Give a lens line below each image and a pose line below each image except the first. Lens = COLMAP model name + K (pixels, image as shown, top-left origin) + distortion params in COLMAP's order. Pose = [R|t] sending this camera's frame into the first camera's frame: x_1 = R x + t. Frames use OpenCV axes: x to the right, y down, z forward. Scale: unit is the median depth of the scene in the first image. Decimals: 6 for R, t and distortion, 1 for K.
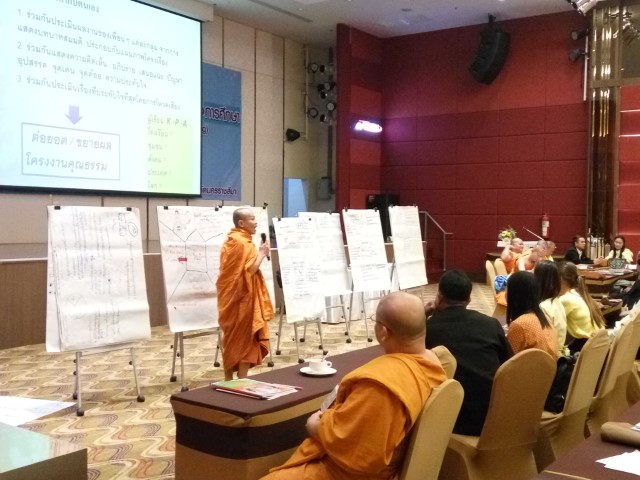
lens RADIAL K [[763.2, 0, 321.0], [0, 763.2, 240.9], [0, 0, 1]] dist [0.119519, -0.198327]
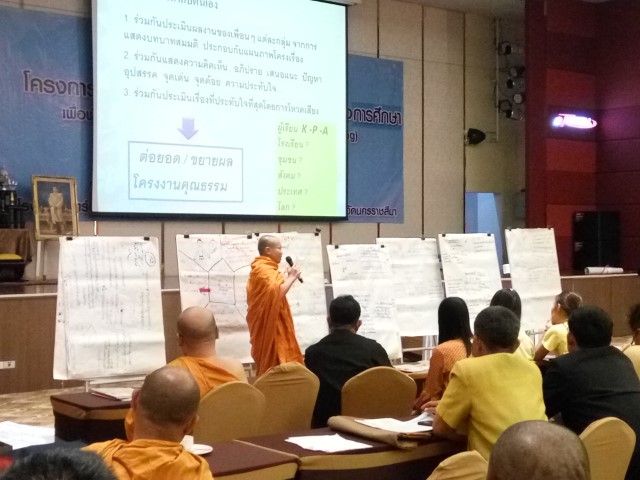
lens RADIAL K [[1079.4, 0, 320.1], [0, 1079.4, 240.5], [0, 0, 1]] dist [0.087900, 0.092812]
pose [[0.960344, -0.013118, -0.278508, 0.142340], [0.003718, 0.999406, -0.034250, 0.003812], [0.278792, 0.031856, 0.959823, -0.107739]]
